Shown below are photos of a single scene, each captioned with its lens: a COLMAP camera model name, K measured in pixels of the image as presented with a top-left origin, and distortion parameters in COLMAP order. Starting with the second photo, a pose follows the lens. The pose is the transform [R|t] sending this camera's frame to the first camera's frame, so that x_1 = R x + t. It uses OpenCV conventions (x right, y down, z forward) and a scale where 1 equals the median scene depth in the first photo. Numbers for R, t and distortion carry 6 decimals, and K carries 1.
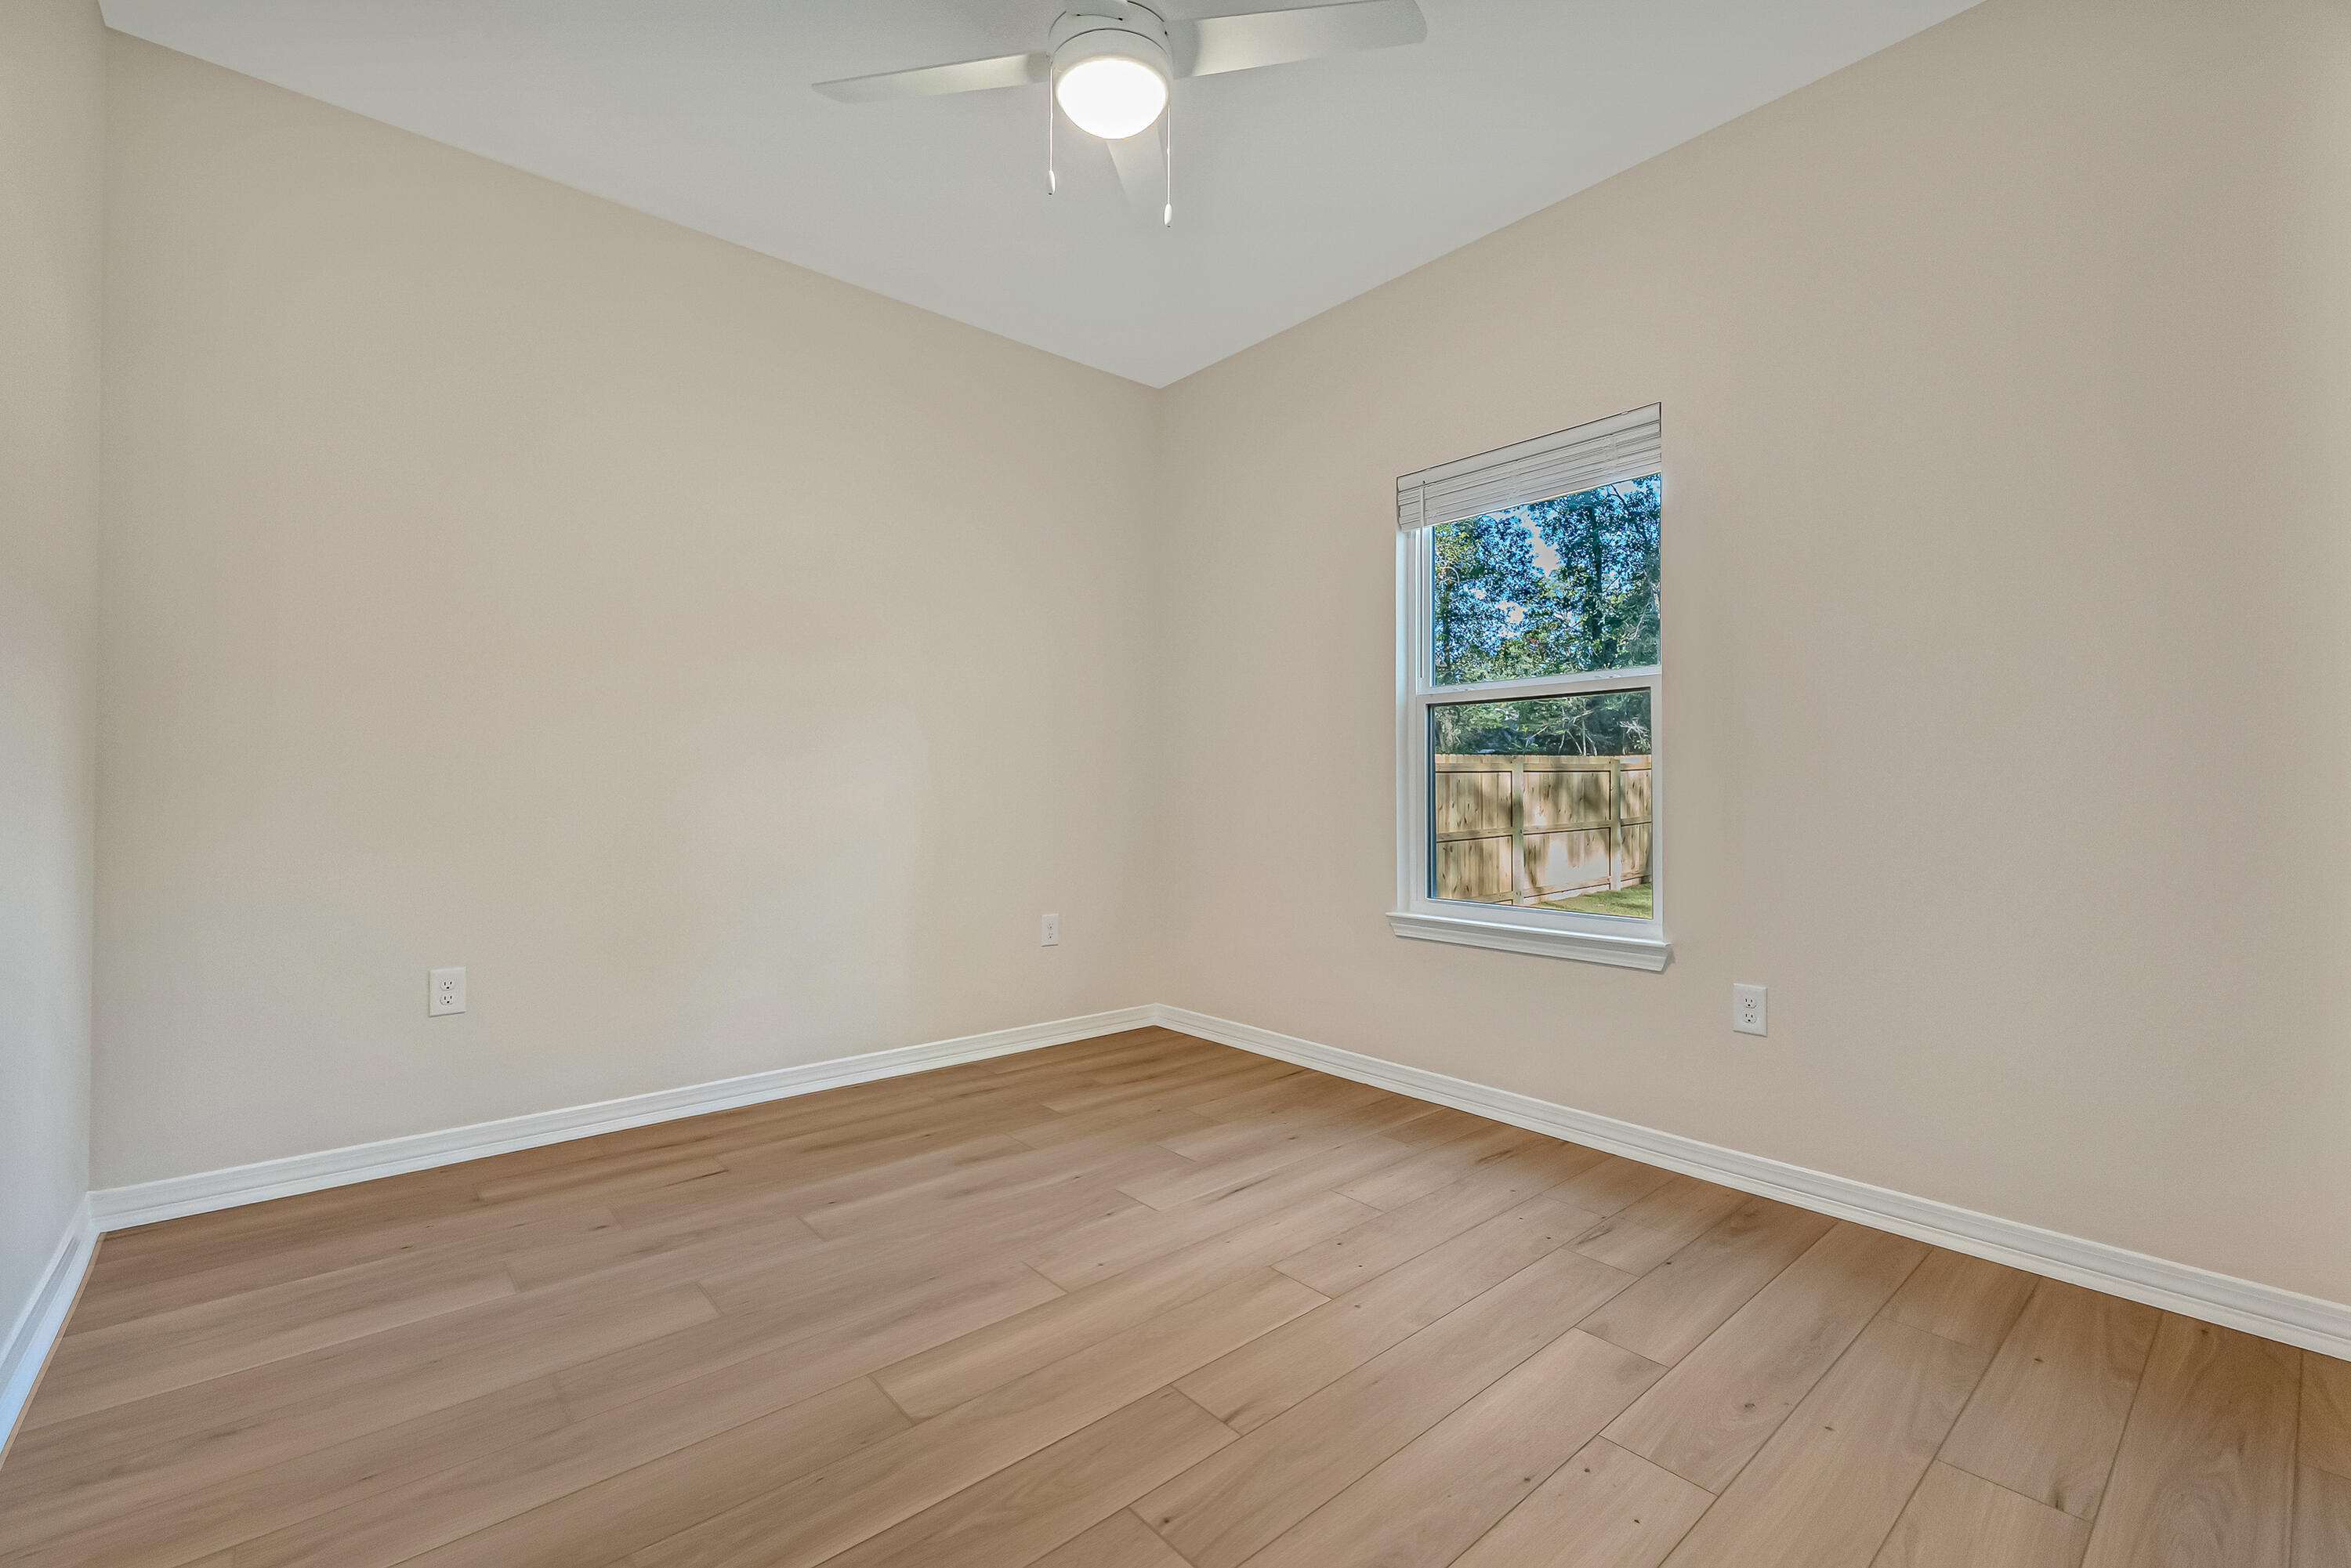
lens RADIAL K [[1000.5, 0, 1190.5], [0, 1000.5, 758.6], [0, 0, 1]] dist [0.002038, 0.000025]
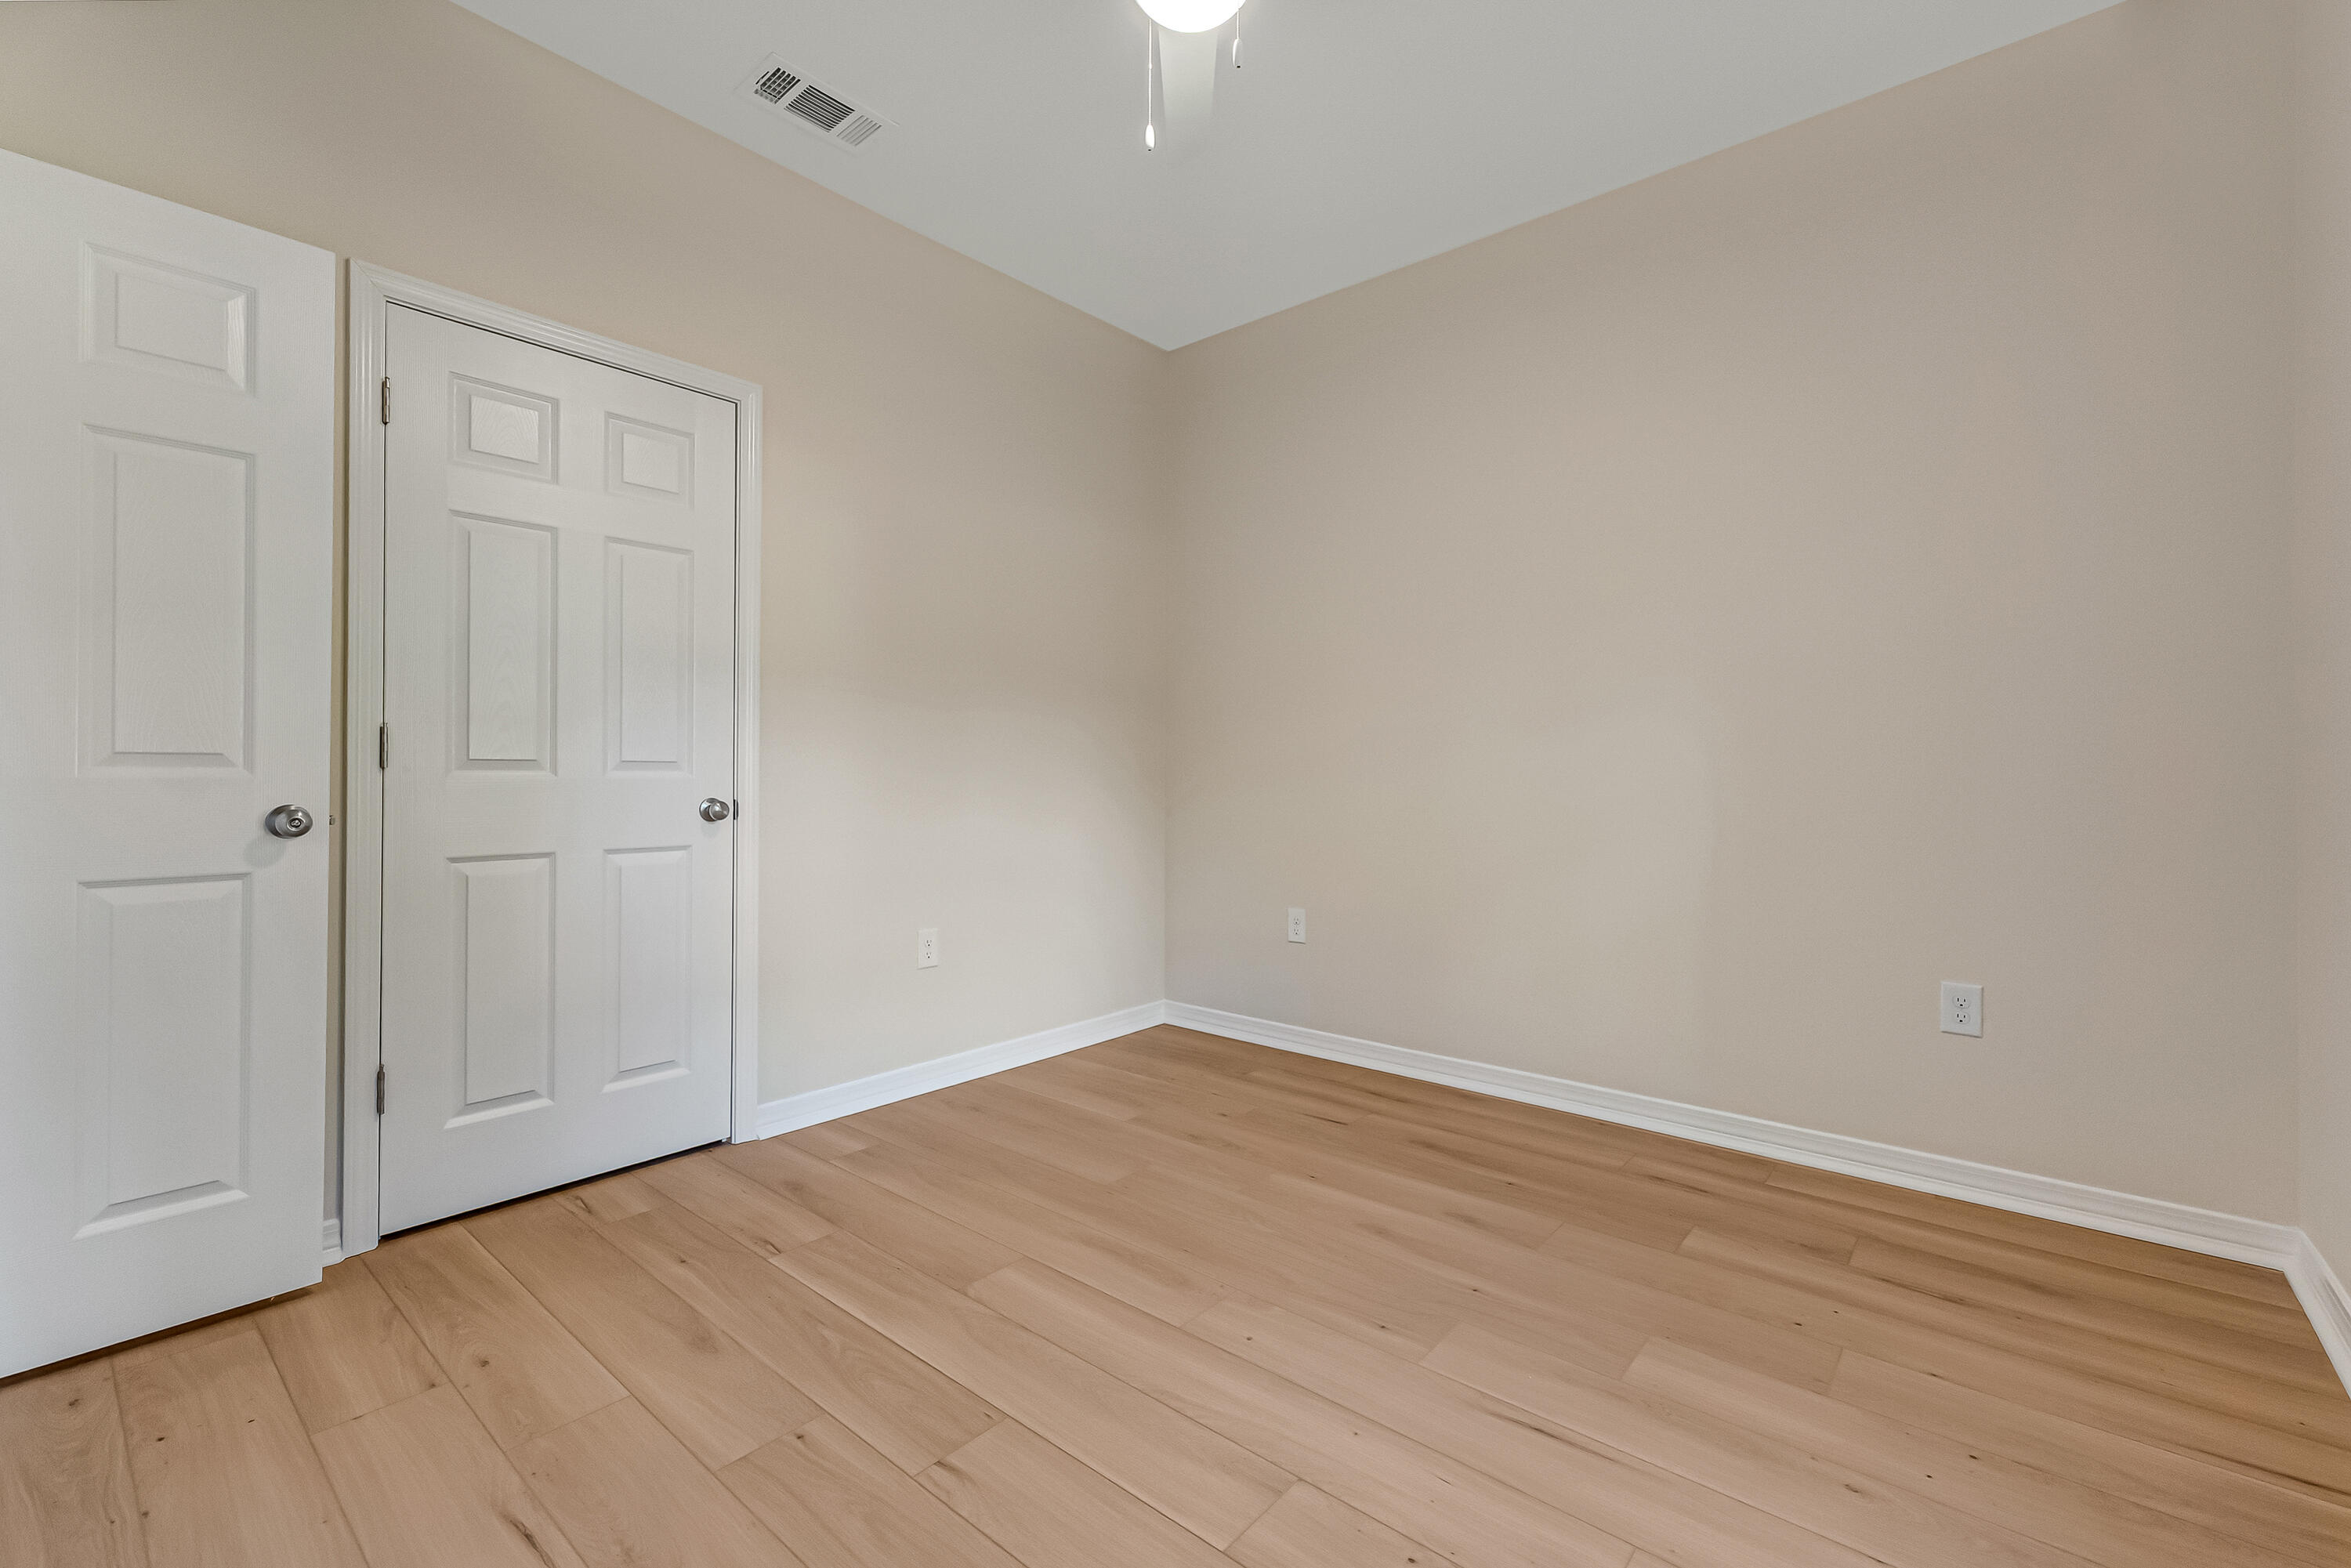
lens RADIAL K [[1000.5, 0, 1190.5], [0, 1000.5, 758.6], [0, 0, 1]] dist [0.002038, 0.000025]
pose [[0.141557, -0.020301, -0.989722, 0.627406], [0.027727, 0.999479, -0.016535, 0.023778], [0.989542, -0.025102, 0.142046, 0.705502]]
